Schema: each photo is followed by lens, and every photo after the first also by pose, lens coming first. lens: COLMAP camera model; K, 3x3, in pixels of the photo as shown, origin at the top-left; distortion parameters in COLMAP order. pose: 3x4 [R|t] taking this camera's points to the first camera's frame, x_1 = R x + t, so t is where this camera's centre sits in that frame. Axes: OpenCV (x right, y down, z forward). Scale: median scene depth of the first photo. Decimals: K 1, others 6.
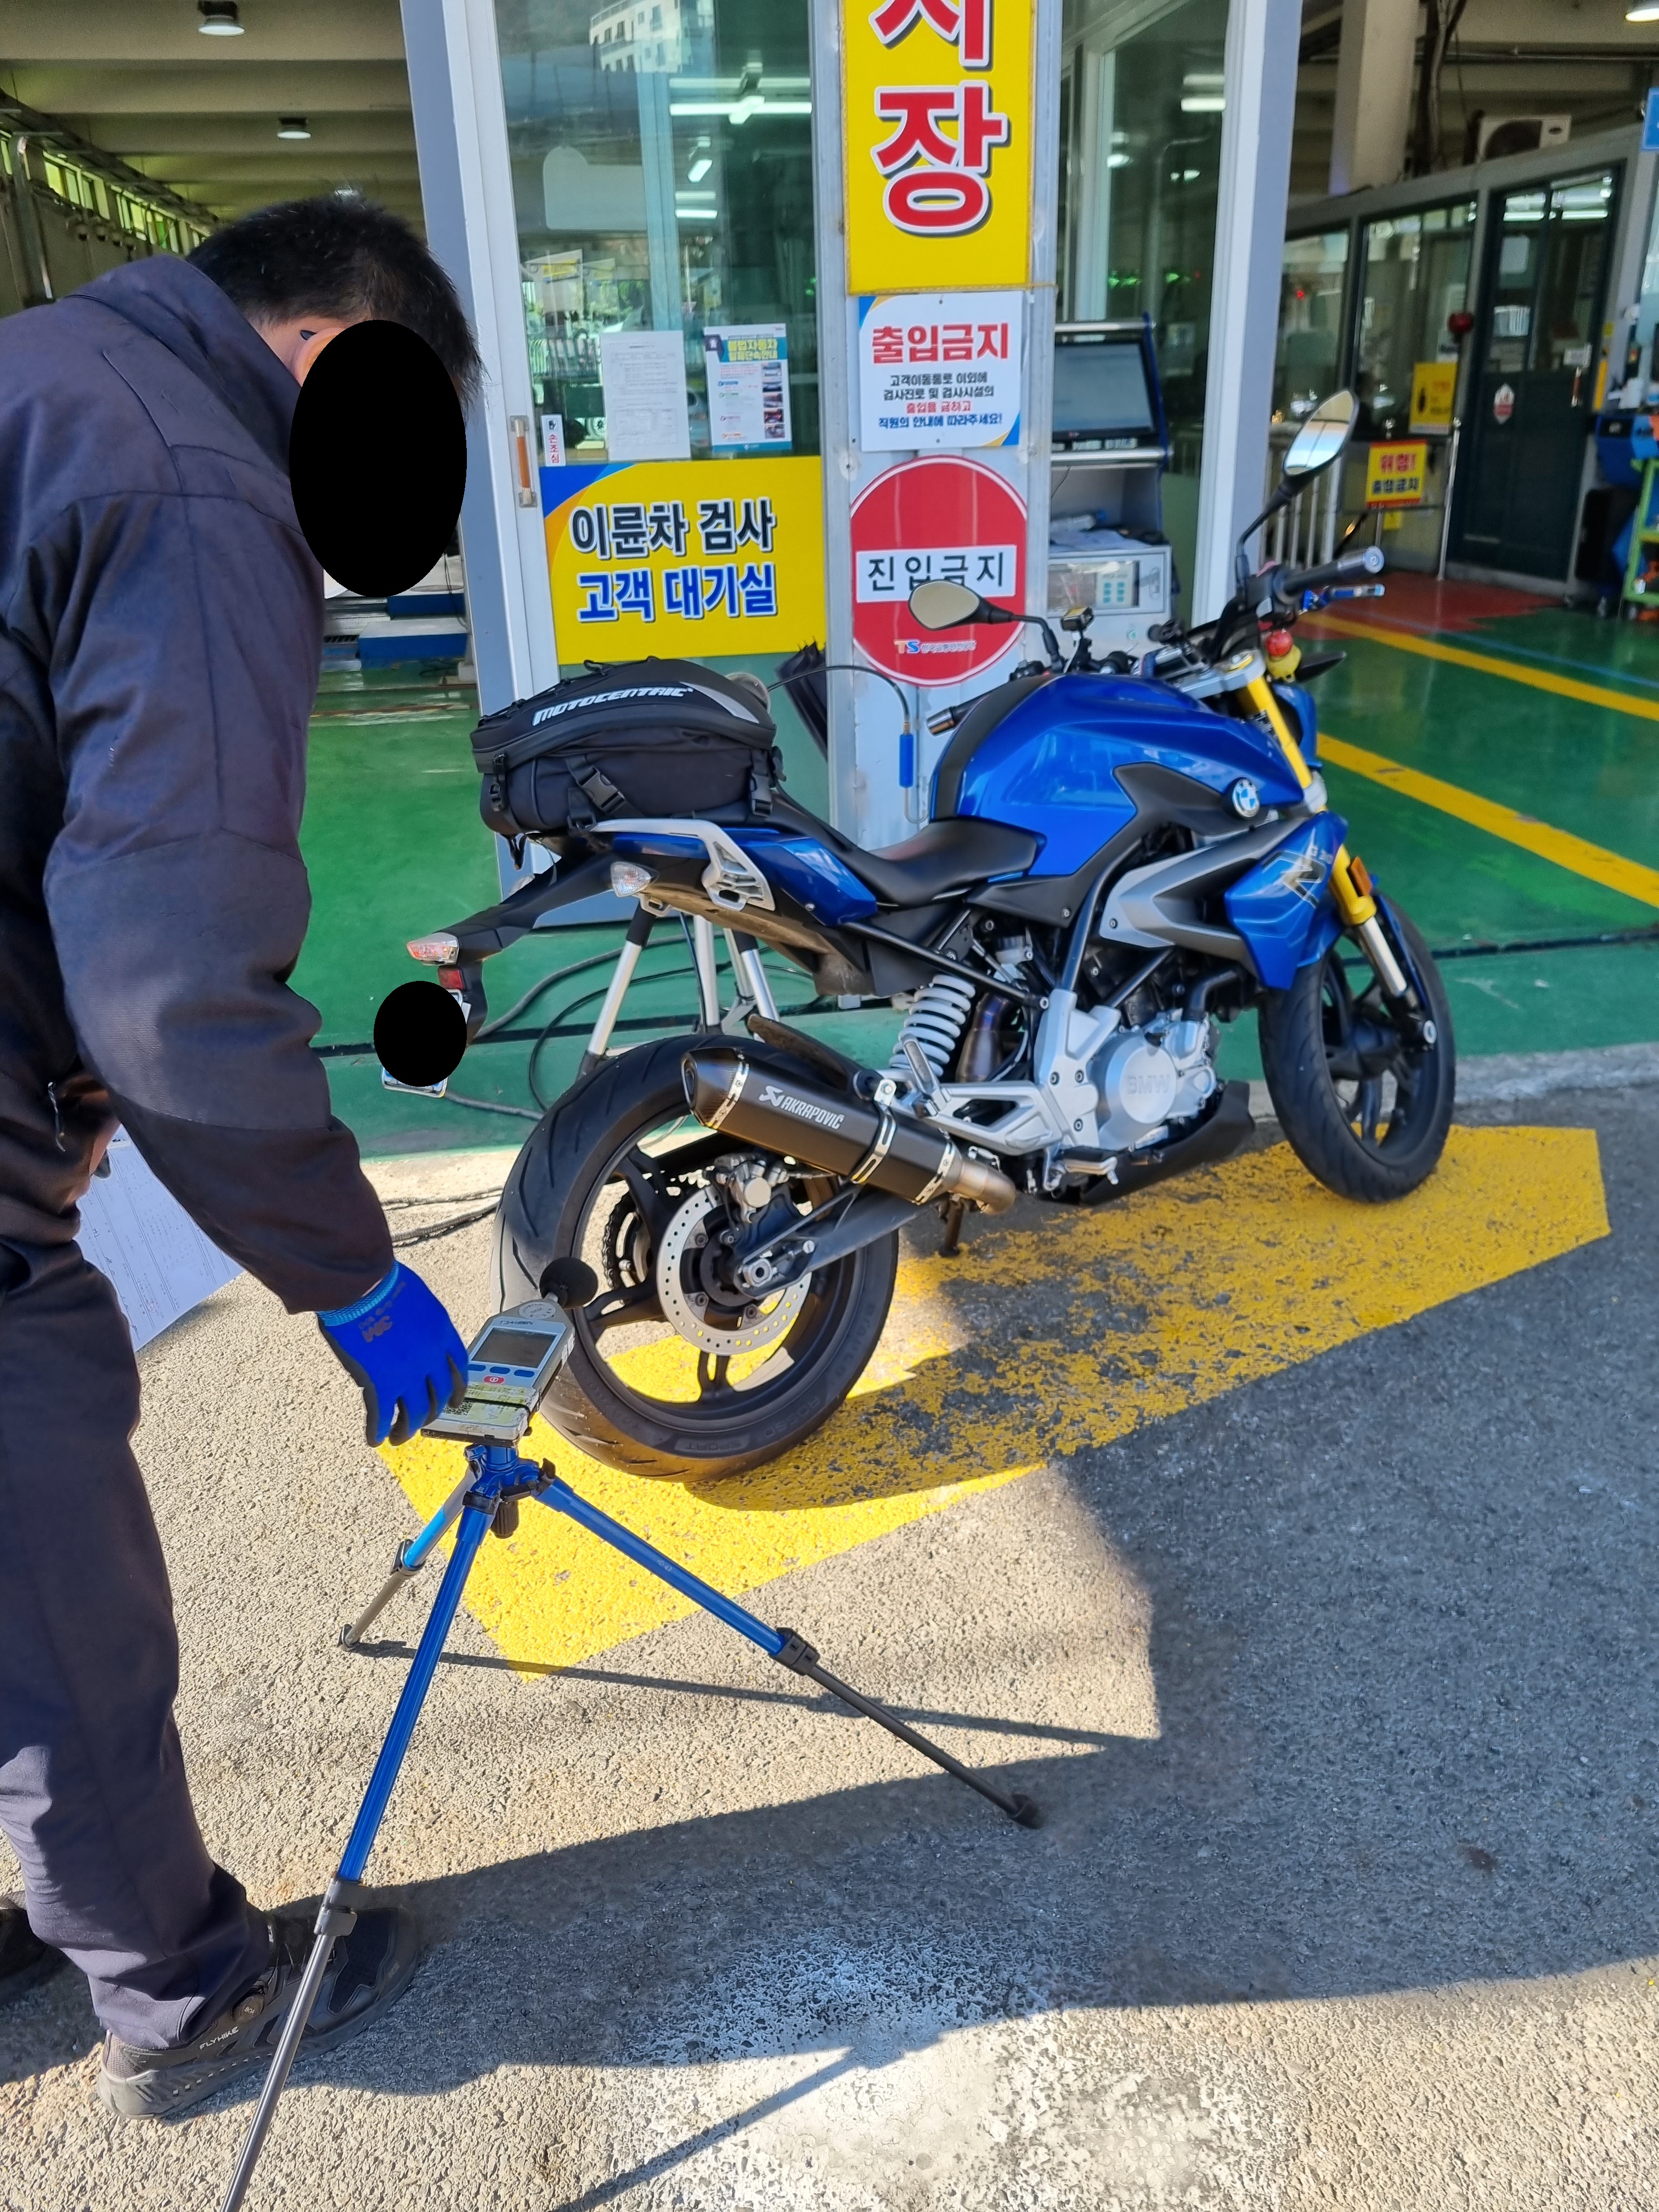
lens RADIAL K [[1589.6, 0, 829.5], [0, 1589.6, 1106.0], [0, 0, 1]] dist [0.040349, 0.001267]
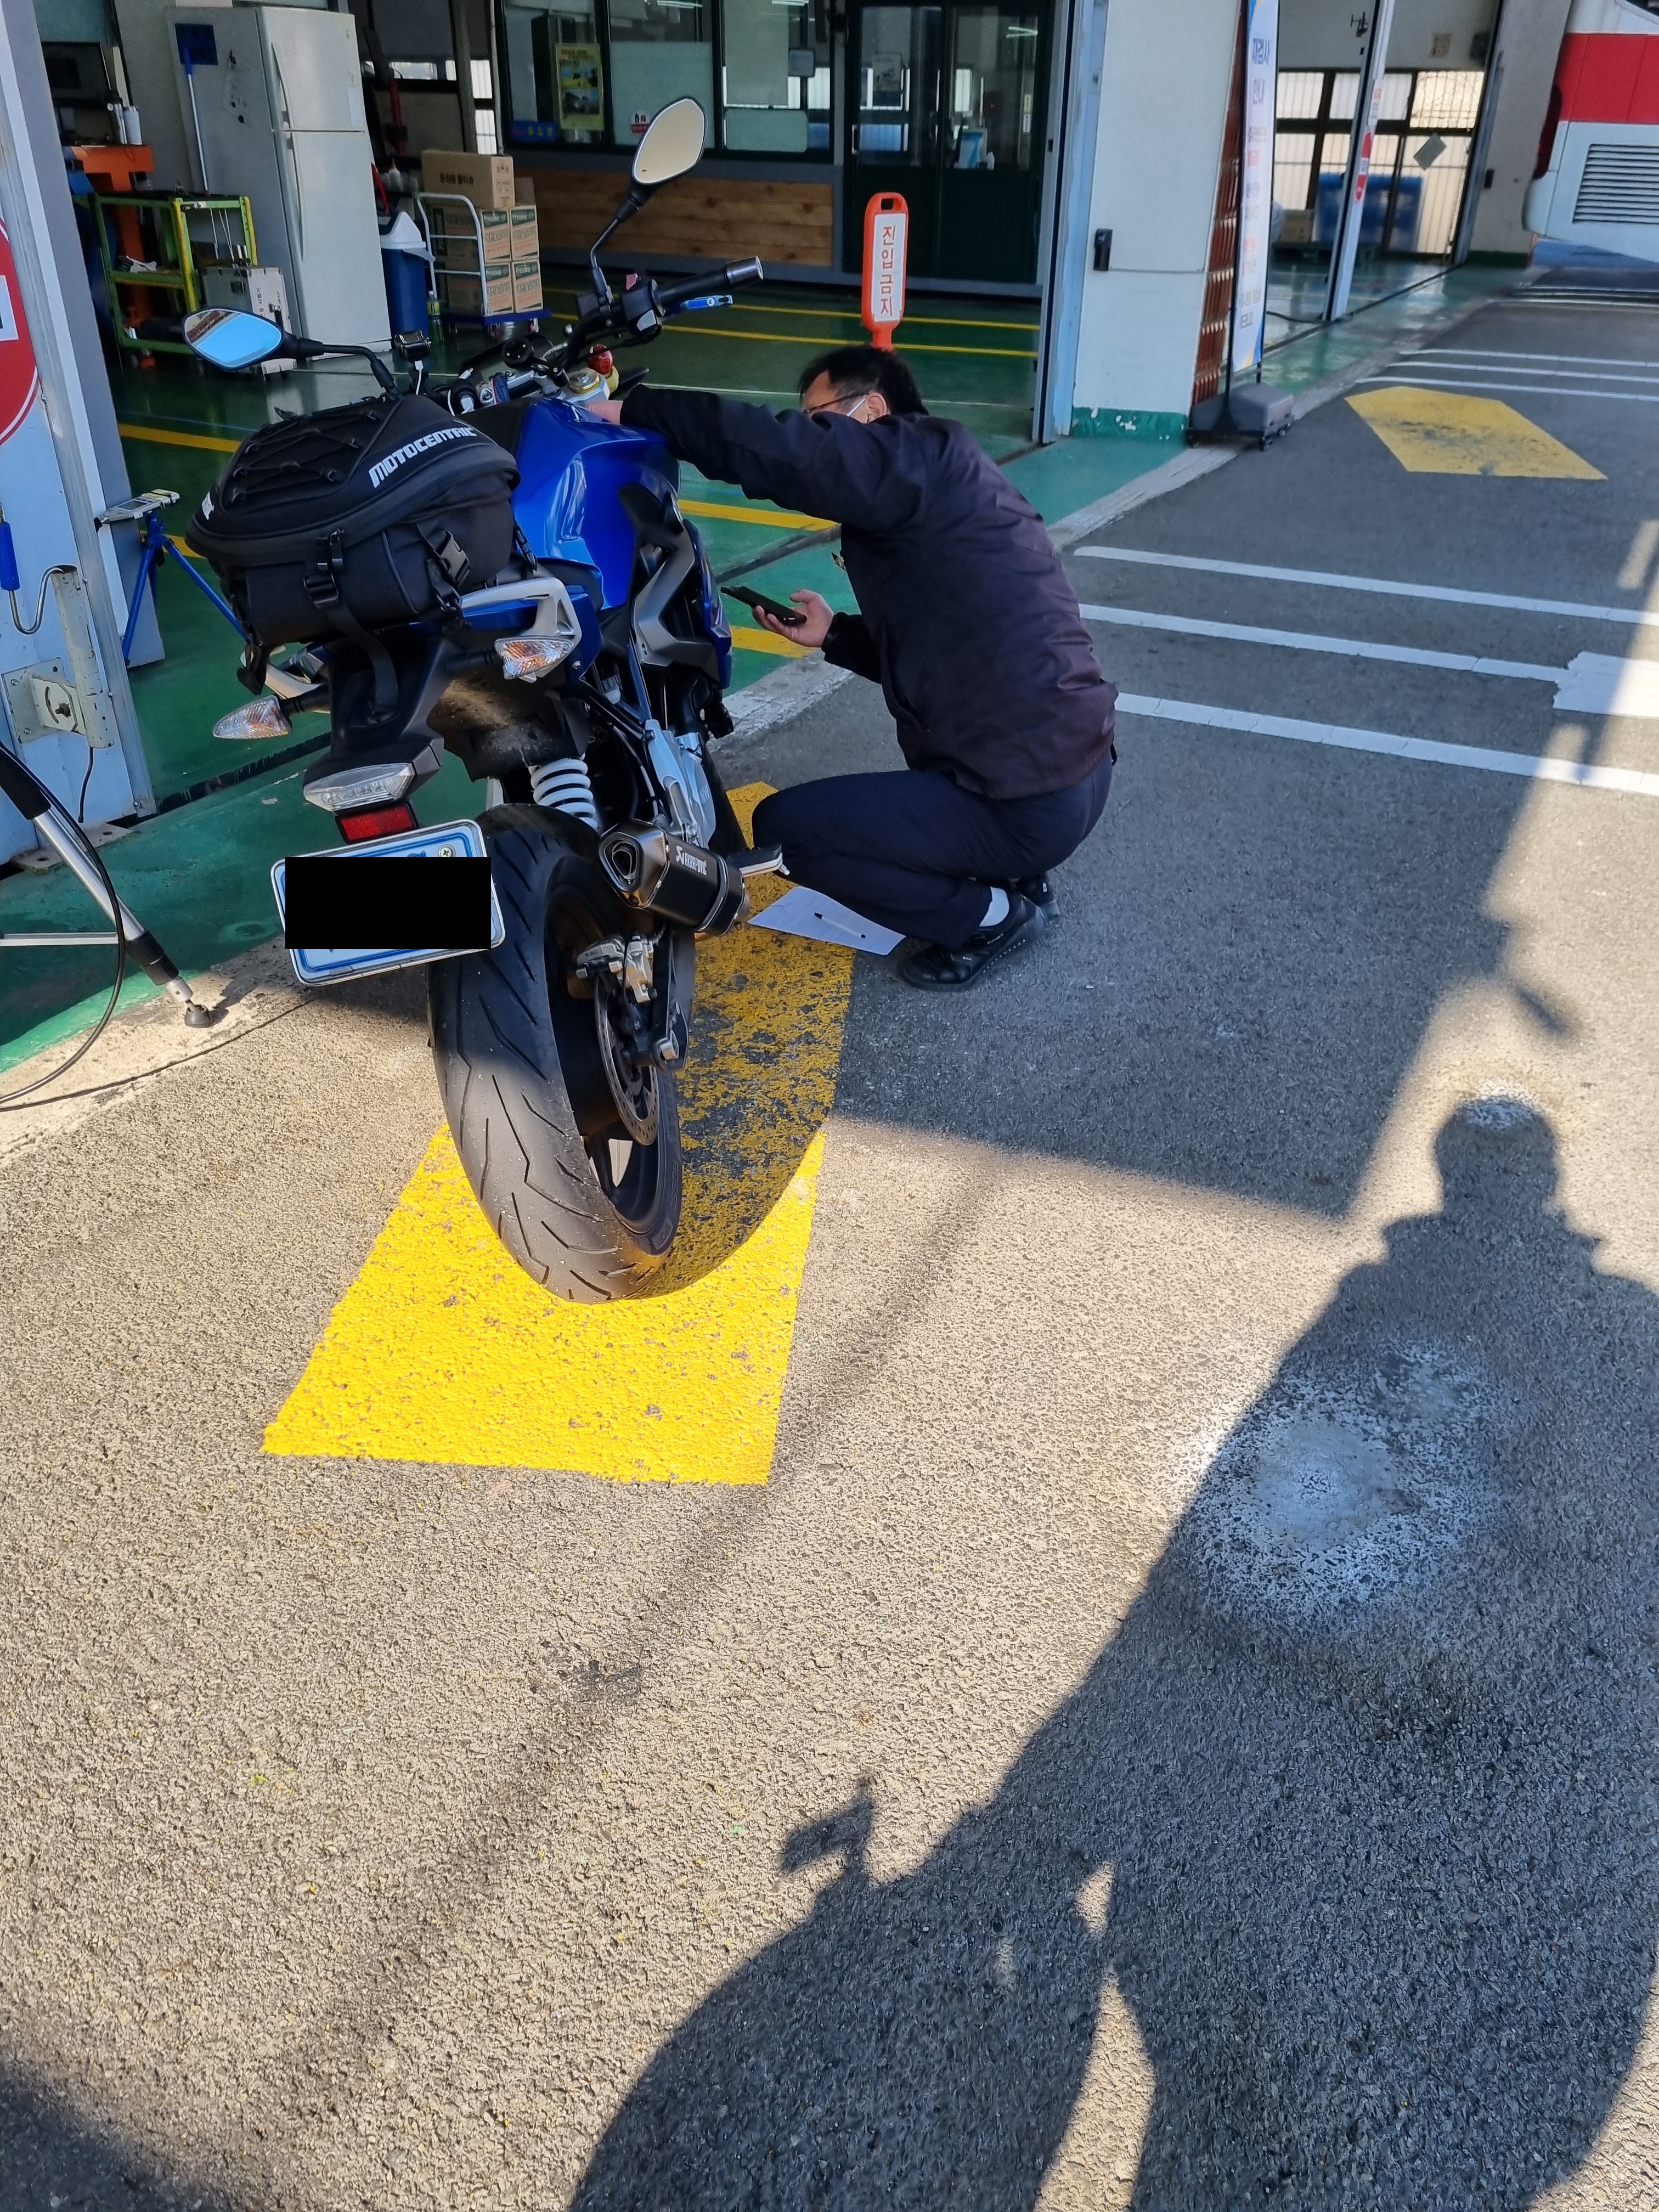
lens RADIAL K [[1589.6, 0, 829.5], [0, 1589.6, 1106.0], [0, 0, 1]] dist [0.040349, 0.001267]
pose [[0.609970, -0.386731, 0.691647, -0.619357], [0.294905, 0.920915, 0.254845, -0.074405], [-0.735505, 0.048522, 0.675780, 0.245885]]
